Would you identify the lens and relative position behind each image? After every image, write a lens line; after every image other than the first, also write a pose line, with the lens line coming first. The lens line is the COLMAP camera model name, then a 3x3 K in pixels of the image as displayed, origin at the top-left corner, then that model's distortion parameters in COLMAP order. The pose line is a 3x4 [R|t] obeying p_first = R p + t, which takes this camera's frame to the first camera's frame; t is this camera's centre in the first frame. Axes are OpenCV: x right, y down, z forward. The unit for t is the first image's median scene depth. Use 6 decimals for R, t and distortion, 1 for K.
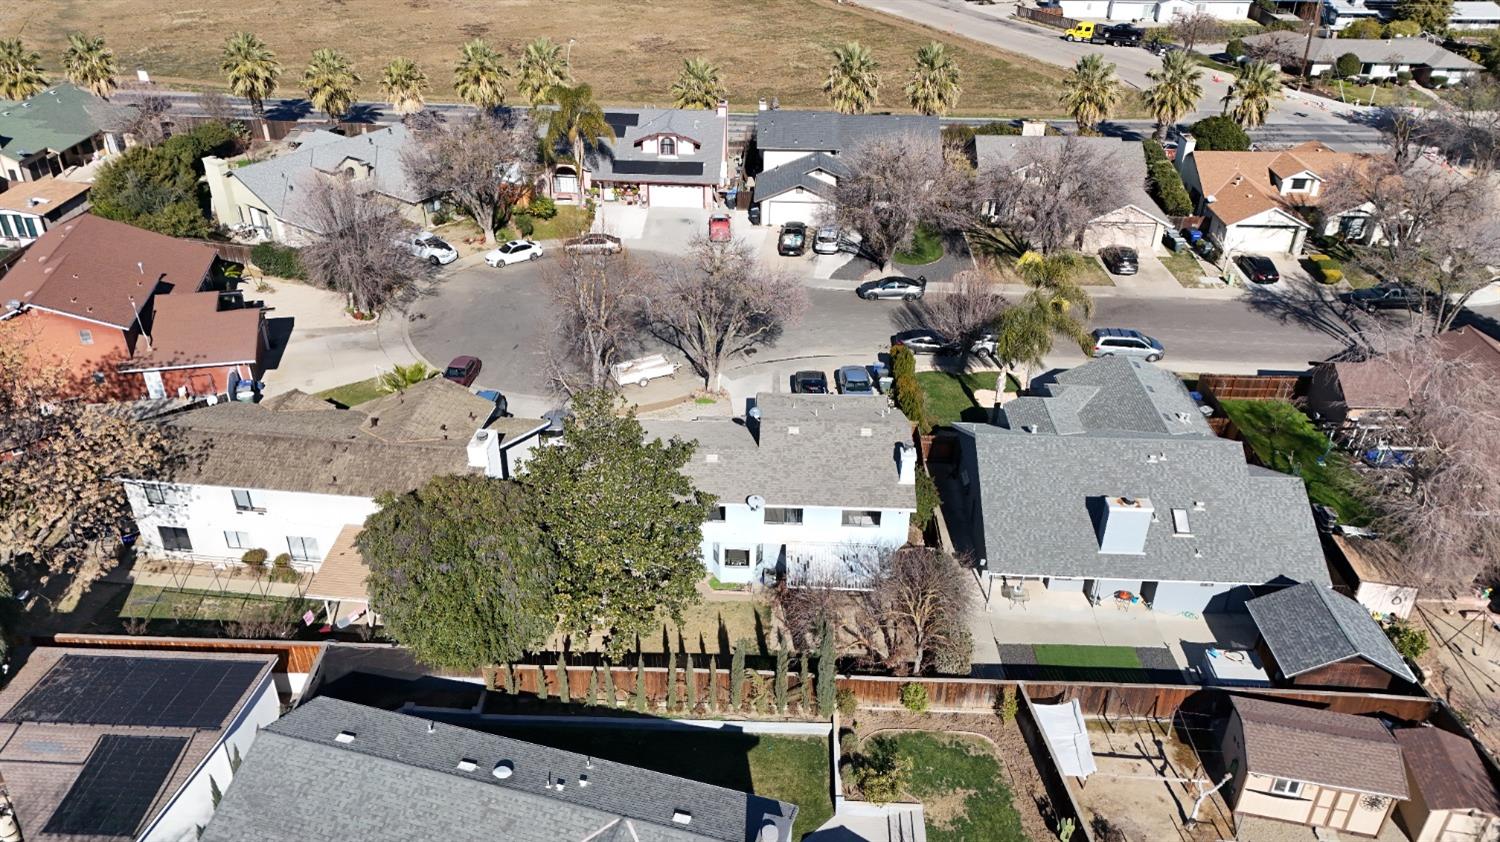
lens RADIAL K [[1079.9, 0, 750.0], [0, 1079.9, 421.0], [0, 0, 1]] dist [0.098551, -0.132887]
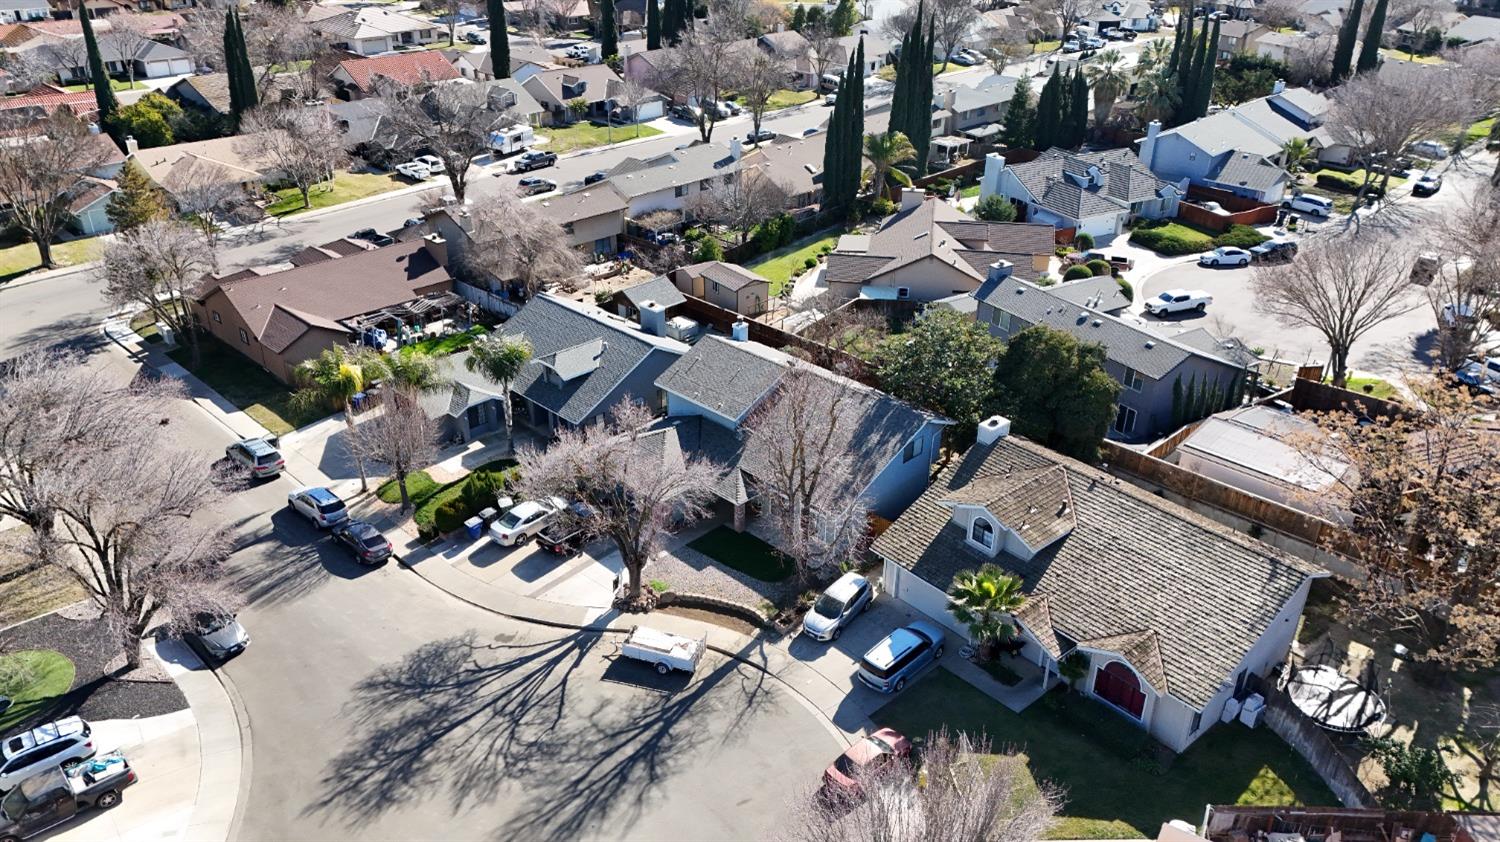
lens RADIAL K [[1079.9, 0, 750.0], [0, 1079.9, 421.0], [0, 0, 1]] dist [0.098551, -0.132887]
pose [[-0.730740, -0.328555, 0.598390, -0.430776], [0.352775, 0.568701, 0.743054, -0.534781], [-0.584439, 0.754076, -0.299667, 0.860721]]
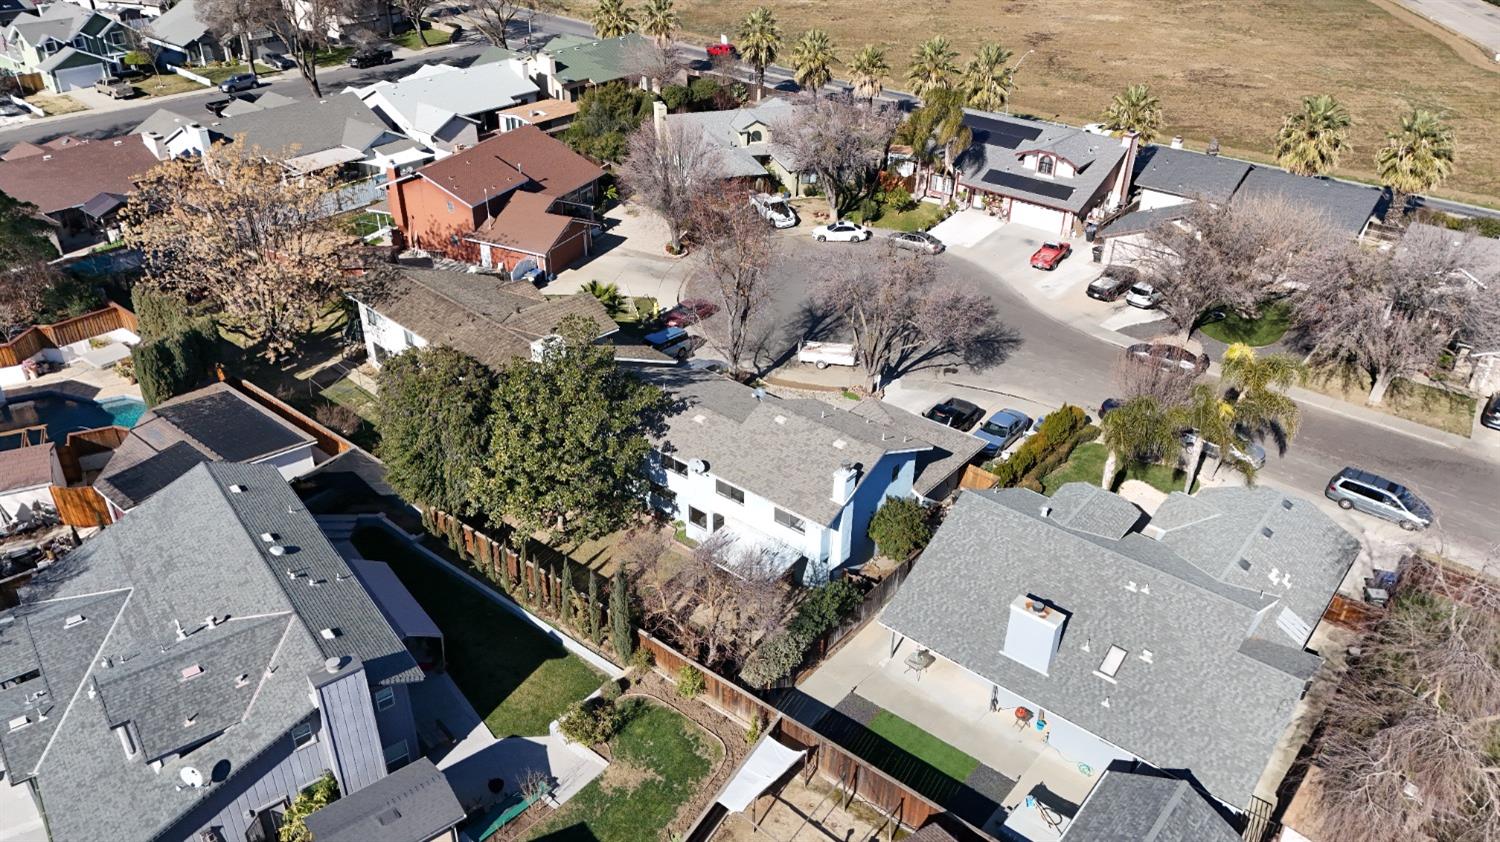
lens RADIAL K [[1079.9, 0, 750.0], [0, 1079.9, 421.0], [0, 0, 1]] dist [0.098551, -0.132887]
pose [[0.794443, 0.307583, -0.523692, 0.322961], [-0.313877, 0.946126, 0.079542, -0.036336], [0.519945, 0.101184, 0.848186, 0.074039]]
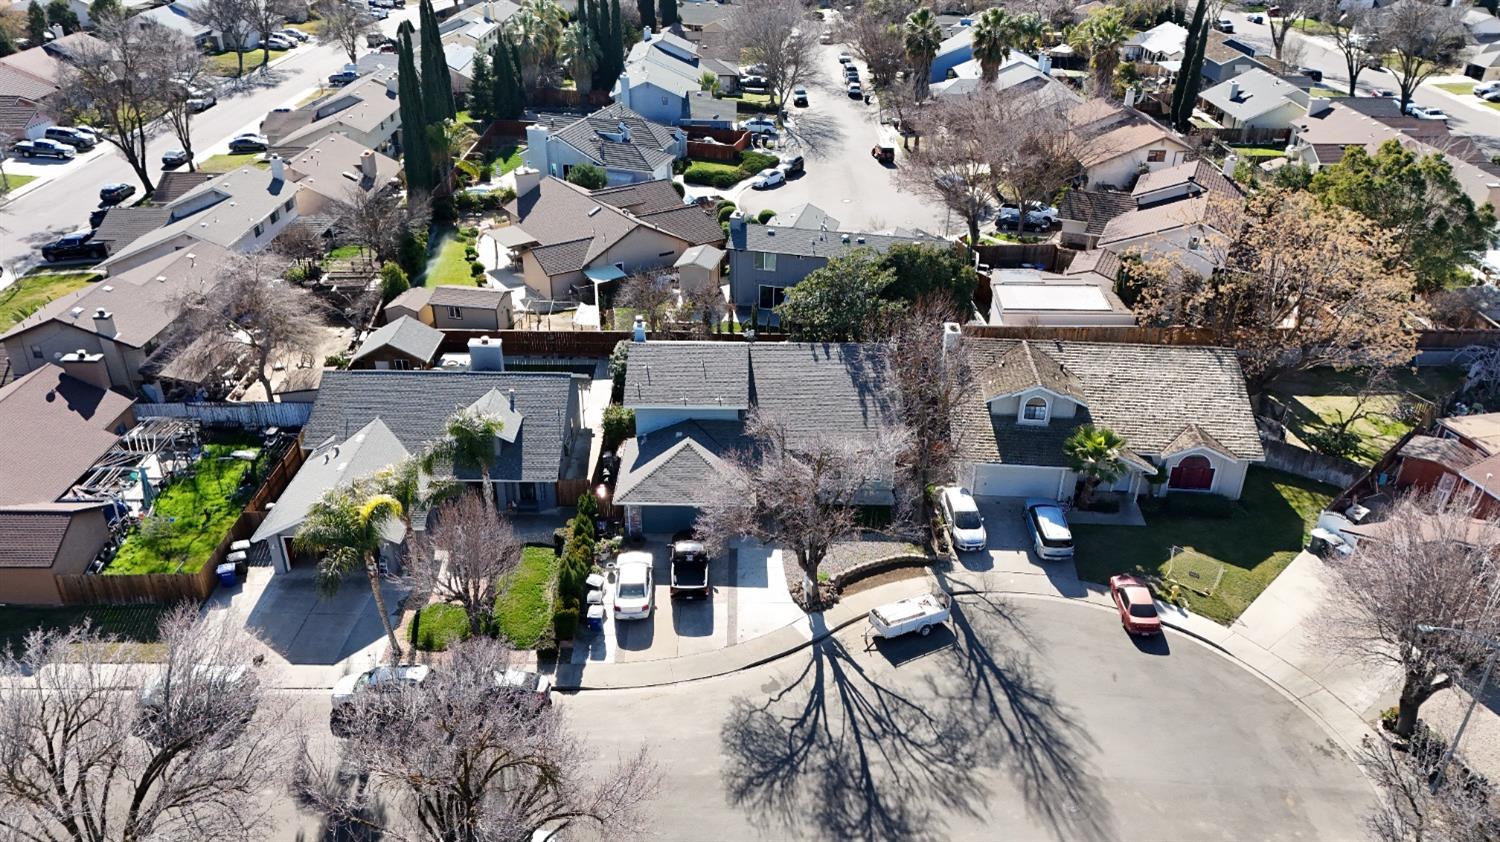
lens RADIAL K [[1079.9, 0, 750.0], [0, 1079.9, 421.0], [0, 0, 1]] dist [0.098551, -0.132887]
pose [[-0.999634, -0.007031, -0.026131, 0.026595], [-0.026269, 0.483889, 0.874735, -0.623951], [0.006495, 0.875101, -0.483896, 1.004319]]
